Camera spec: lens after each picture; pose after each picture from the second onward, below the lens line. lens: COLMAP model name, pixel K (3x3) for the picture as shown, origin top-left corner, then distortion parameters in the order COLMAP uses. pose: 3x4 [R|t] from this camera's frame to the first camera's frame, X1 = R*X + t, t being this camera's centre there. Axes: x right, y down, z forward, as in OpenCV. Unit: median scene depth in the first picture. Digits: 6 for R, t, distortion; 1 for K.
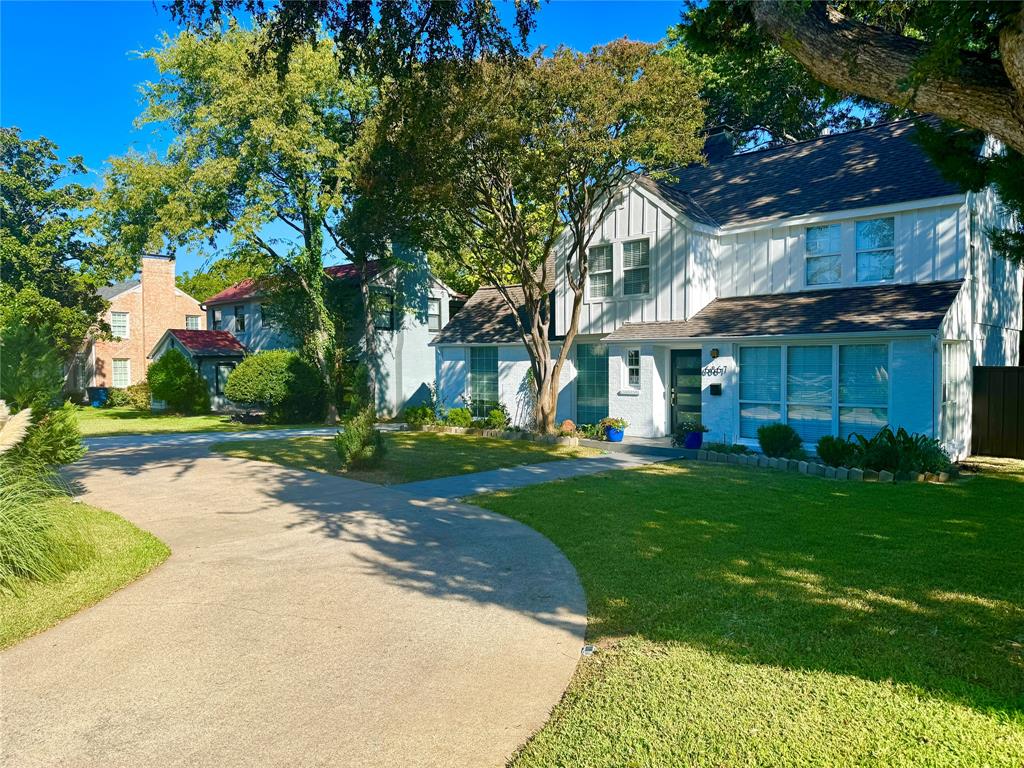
lens RADIAL K [[713.2, 0, 512.0], [0, 713.2, 384.0], [0, 0, 1]] dist [0.037715, -0.001238]
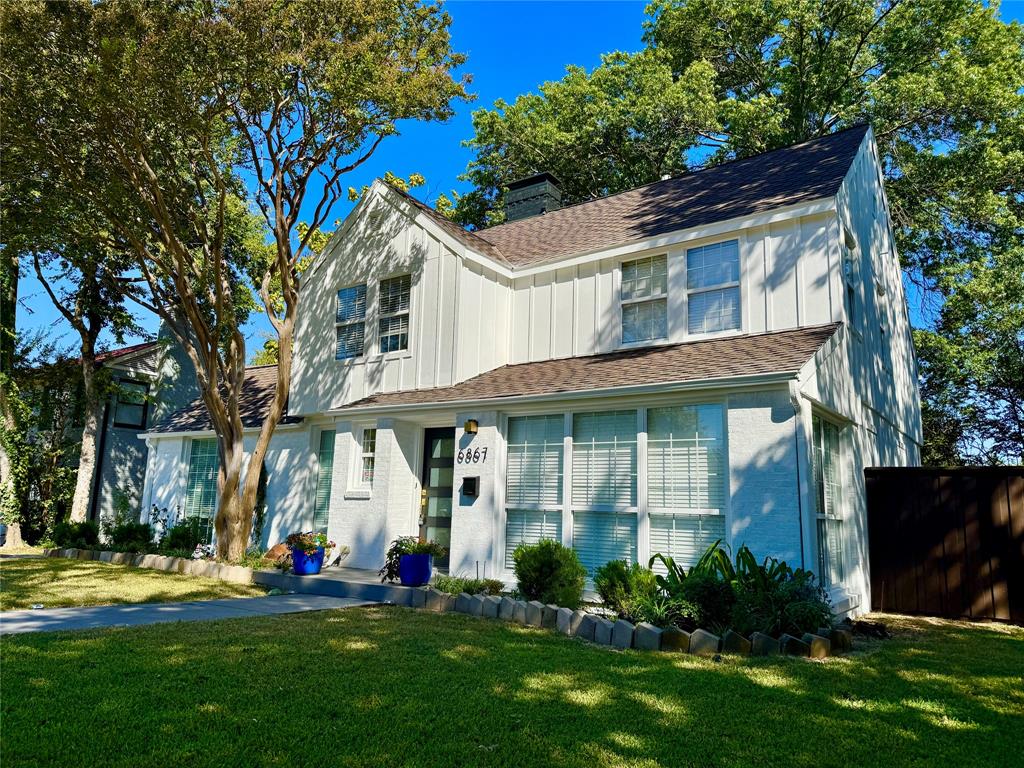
lens RADIAL K [[713.2, 0, 512.0], [0, 713.2, 384.0], [0, 0, 1]] dist [0.037715, -0.001238]
pose [[0.992359, 0.063116, 0.106017, 0.237981], [-0.038937, 0.975546, -0.216320, 0.050156], [-0.117078, 0.210539, 0.970549, 0.372645]]
